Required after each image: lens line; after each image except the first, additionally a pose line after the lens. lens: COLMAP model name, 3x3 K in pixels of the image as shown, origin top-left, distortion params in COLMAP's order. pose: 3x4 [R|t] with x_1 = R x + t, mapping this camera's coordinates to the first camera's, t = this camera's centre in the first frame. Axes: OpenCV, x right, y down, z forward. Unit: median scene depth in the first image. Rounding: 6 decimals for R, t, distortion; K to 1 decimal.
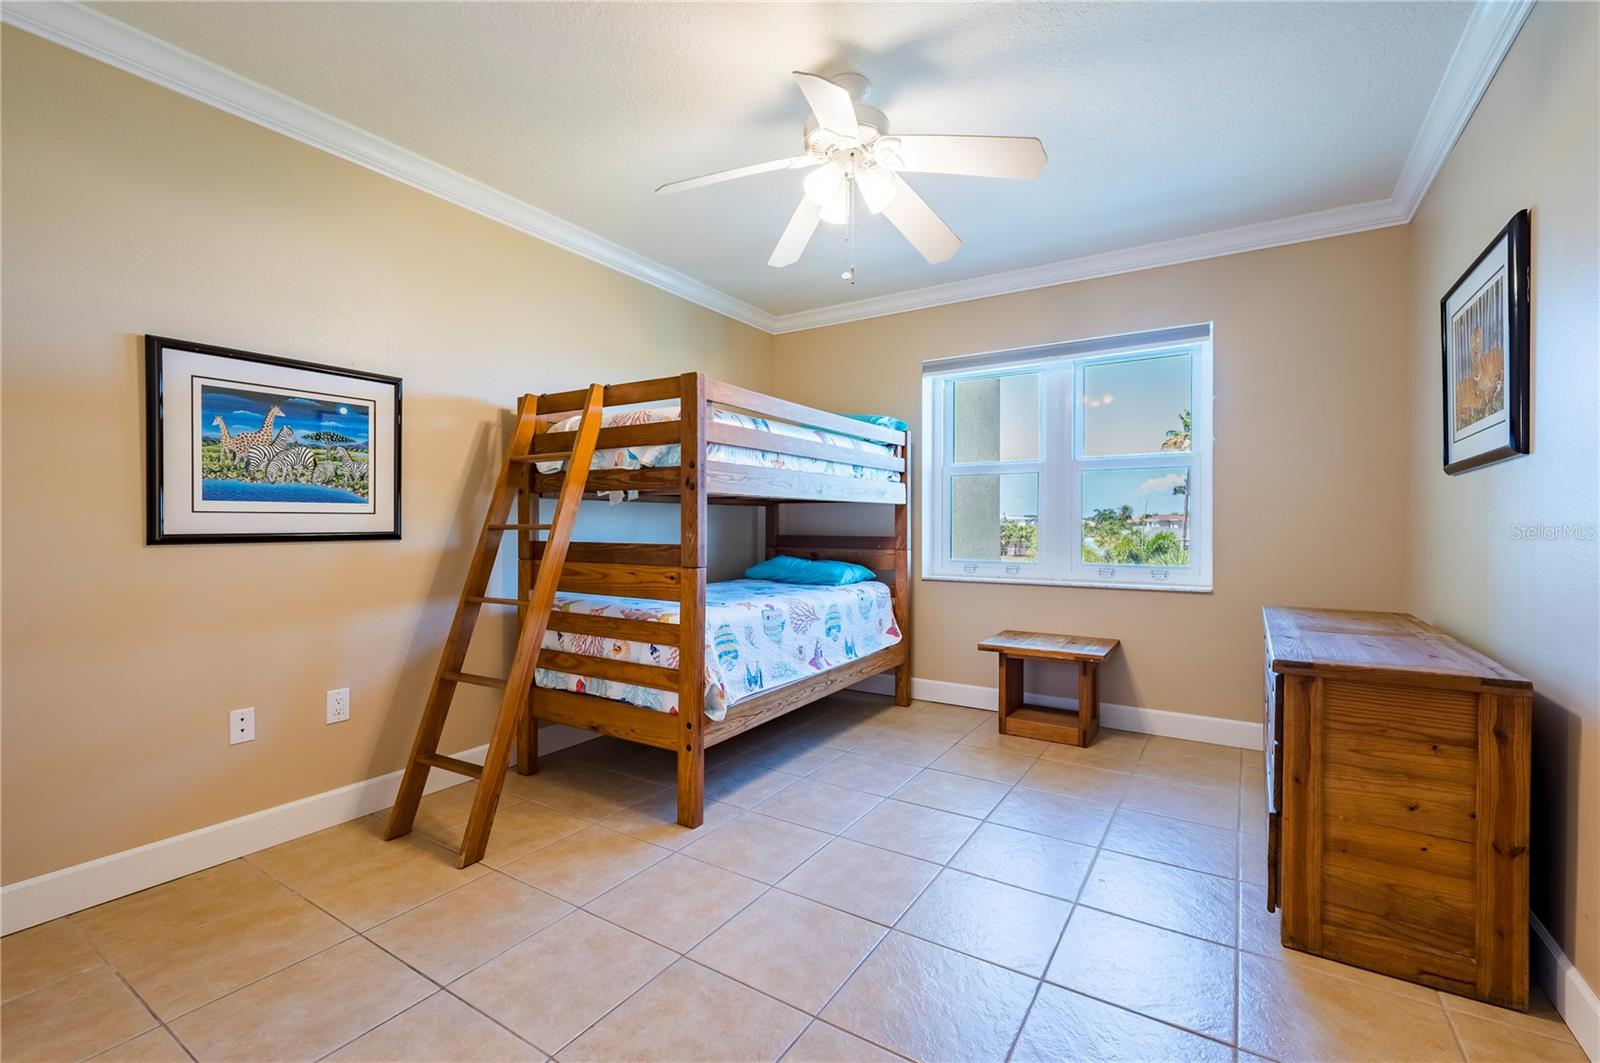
lens RADIAL K [[685.7, 0, 800.0], [0, 685.7, 531.5], [0, 0, 1]] dist [0.001942, 0.000076]
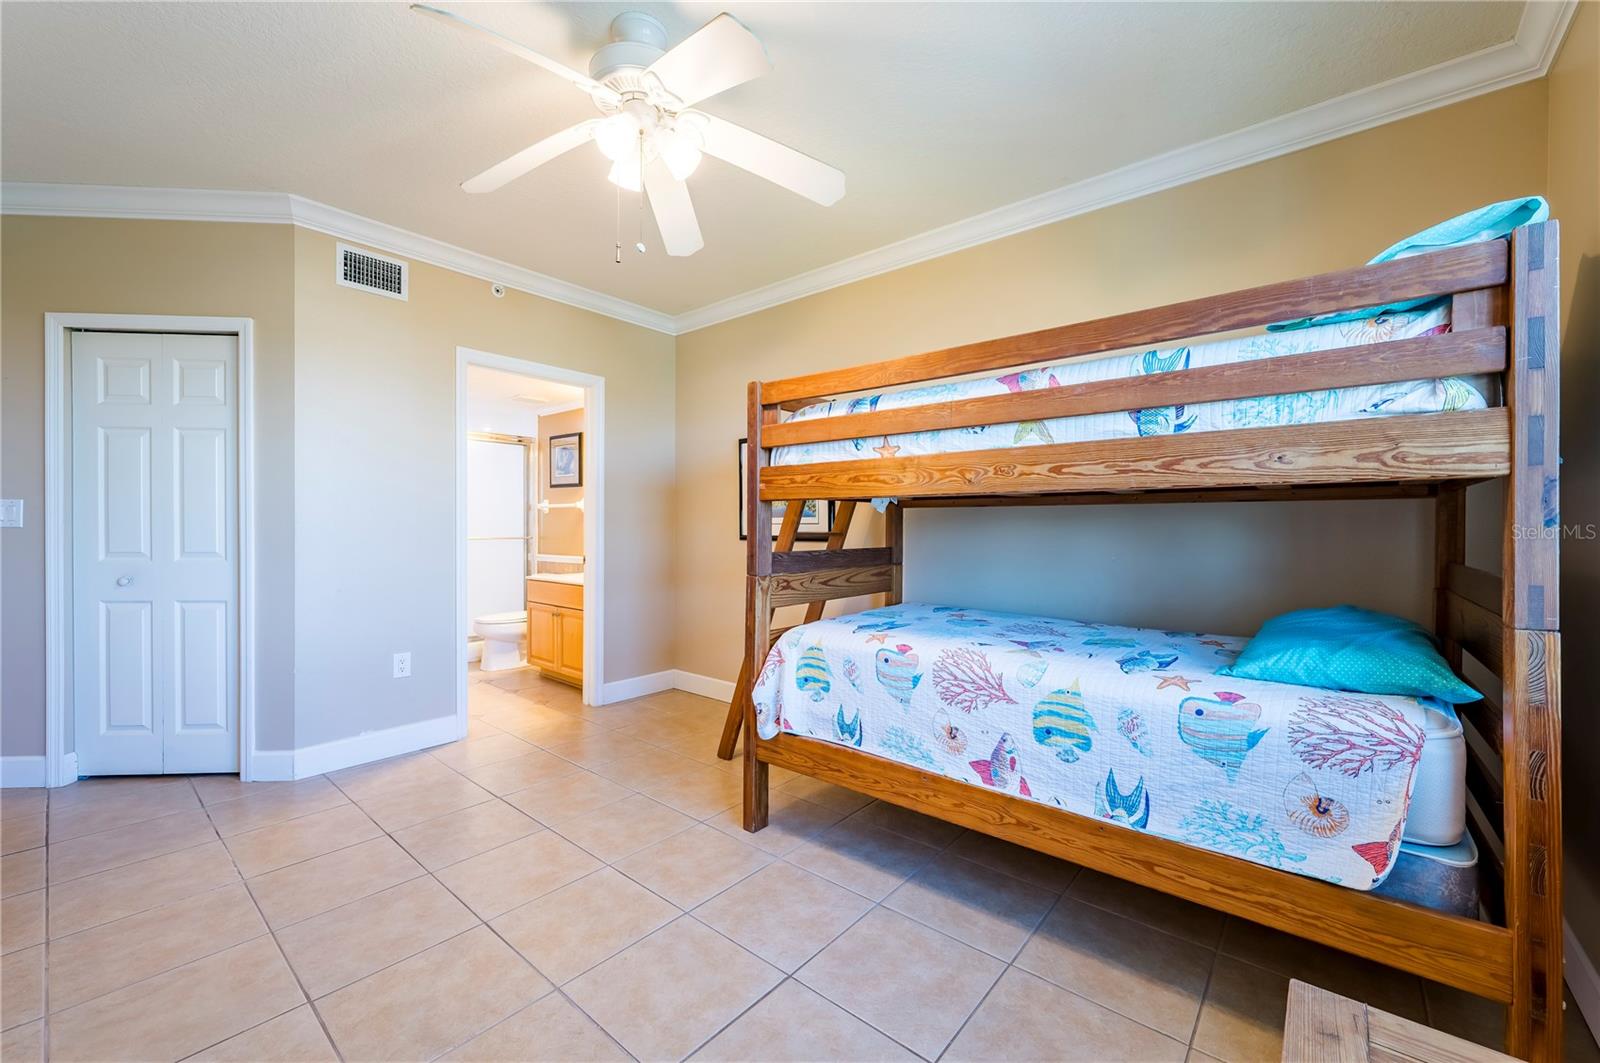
lens RADIAL K [[631.4, 0, 800.0], [0, 631.4, 531.5], [0, 0, 1]] dist [0.000938, 0.000056]
pose [[-0.131418, 0.002824, -0.991323, 0.608505], [-0.018775, 0.999809, 0.005337, -0.013953], [0.991149, 0.019314, -0.131340, 0.949852]]
